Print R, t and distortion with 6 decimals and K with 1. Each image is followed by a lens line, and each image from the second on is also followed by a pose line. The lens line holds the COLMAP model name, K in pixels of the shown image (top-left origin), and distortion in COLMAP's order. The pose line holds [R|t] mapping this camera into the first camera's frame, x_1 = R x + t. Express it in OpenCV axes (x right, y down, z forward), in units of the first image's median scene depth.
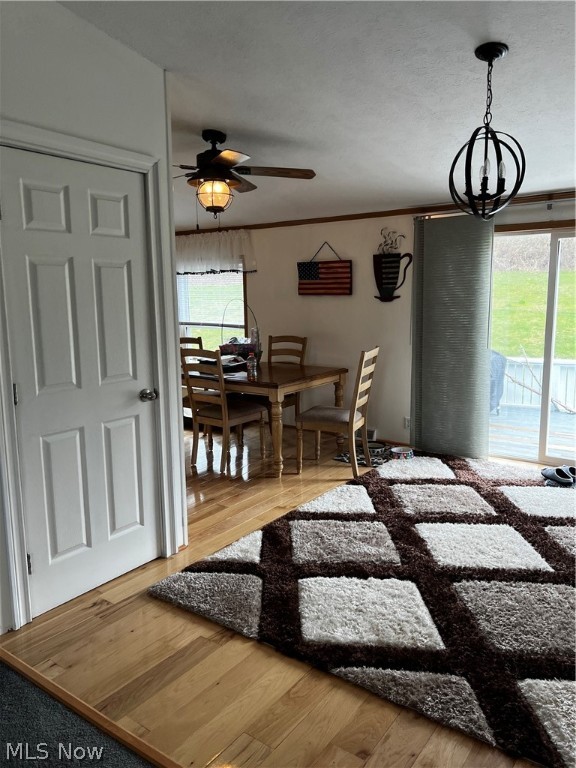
lens RADIAL K [[576.3, 0, 281.1], [0, 576.3, 381.0], [0, 0, 1]] dist [0.067816, -0.073085]
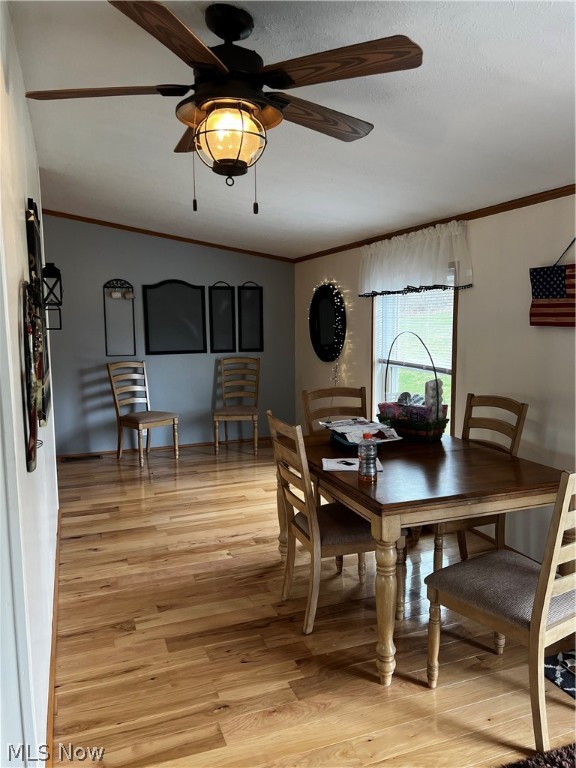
lens RADIAL K [[576.3, 0, 283.4], [0, 576.3, 391.2], [0, 0, 1]] dist [0.067816, -0.073085]
pose [[0.840059, 0.073340, -0.537515, 0.189033], [-0.081910, 0.996608, 0.007967, -0.094021], [0.536276, 0.037335, 0.843216, 0.526600]]
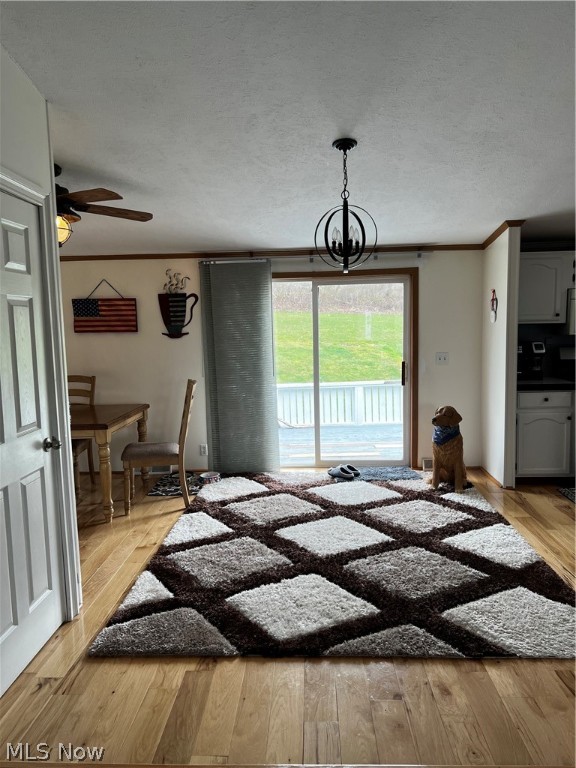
lens RADIAL K [[576.3, 0, 284.4], [0, 576.3, 388.6], [0, 0, 1]] dist [0.067816, -0.073085]
pose [[0.834051, -0.069817, 0.547251, -0.289448], [0.096519, 0.995127, -0.020146, -0.006232], [-0.543178, 0.069623, 0.836726, 0.017610]]
